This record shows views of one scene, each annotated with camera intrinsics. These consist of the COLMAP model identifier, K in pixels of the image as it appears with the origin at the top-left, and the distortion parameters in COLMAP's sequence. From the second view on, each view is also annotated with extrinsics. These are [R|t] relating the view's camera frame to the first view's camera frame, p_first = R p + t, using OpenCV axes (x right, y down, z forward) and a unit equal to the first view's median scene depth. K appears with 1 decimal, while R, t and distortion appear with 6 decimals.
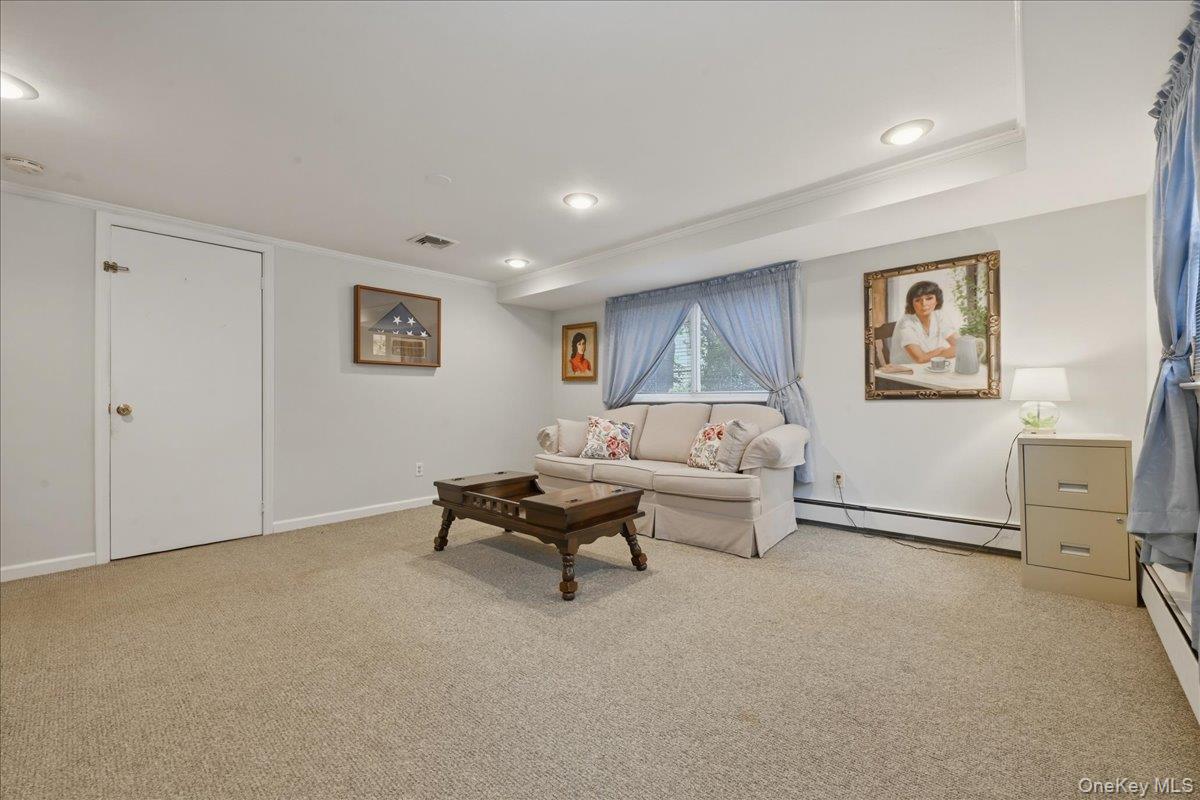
lens RADIAL K [[489.6, 0, 607.3], [0, 489.6, 396.3], [0, 0, 1]] dist [0.000088, 0.000155]
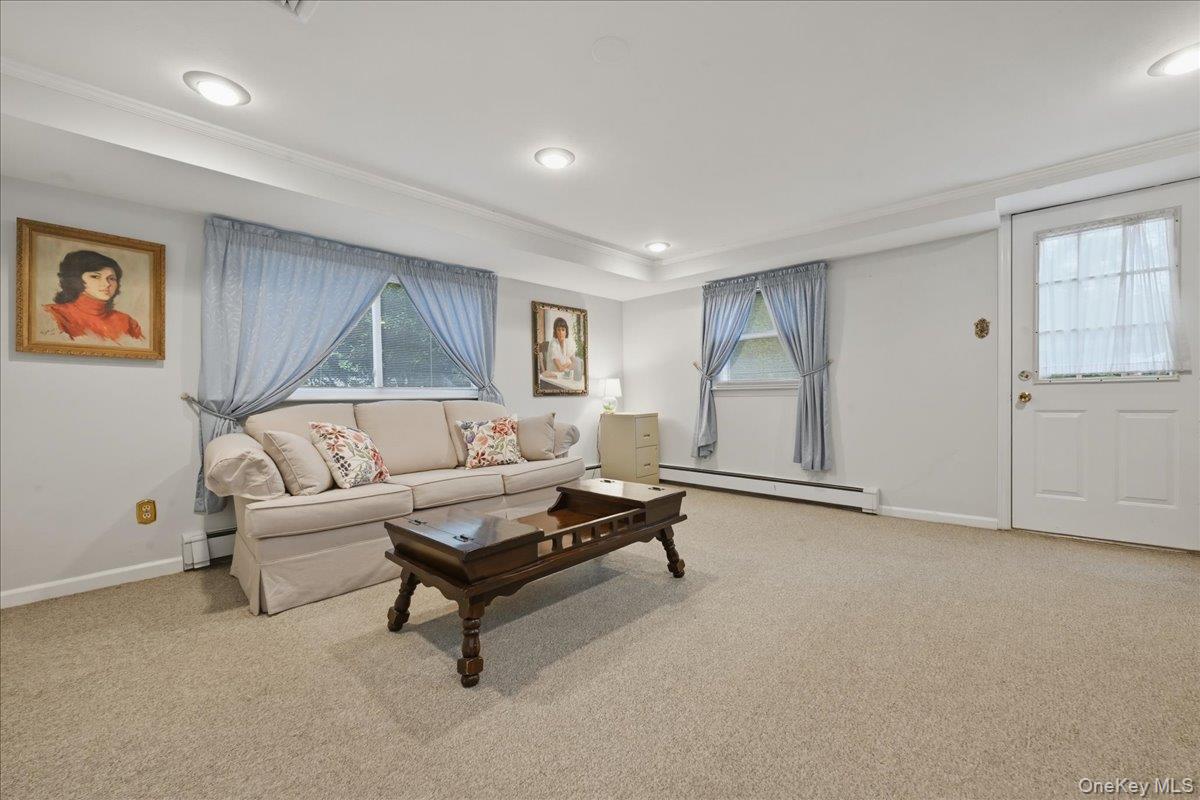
lens RADIAL K [[489.6, 0, 607.3], [0, 489.6, 396.3], [0, 0, 1]] dist [0.000088, 0.000155]
pose [[-0.009023, 0.010870, 0.999900, -0.826315], [0.009801, 0.999894, -0.010782, 0.024061], [-0.999911, 0.009703, -0.009129, 0.836479]]
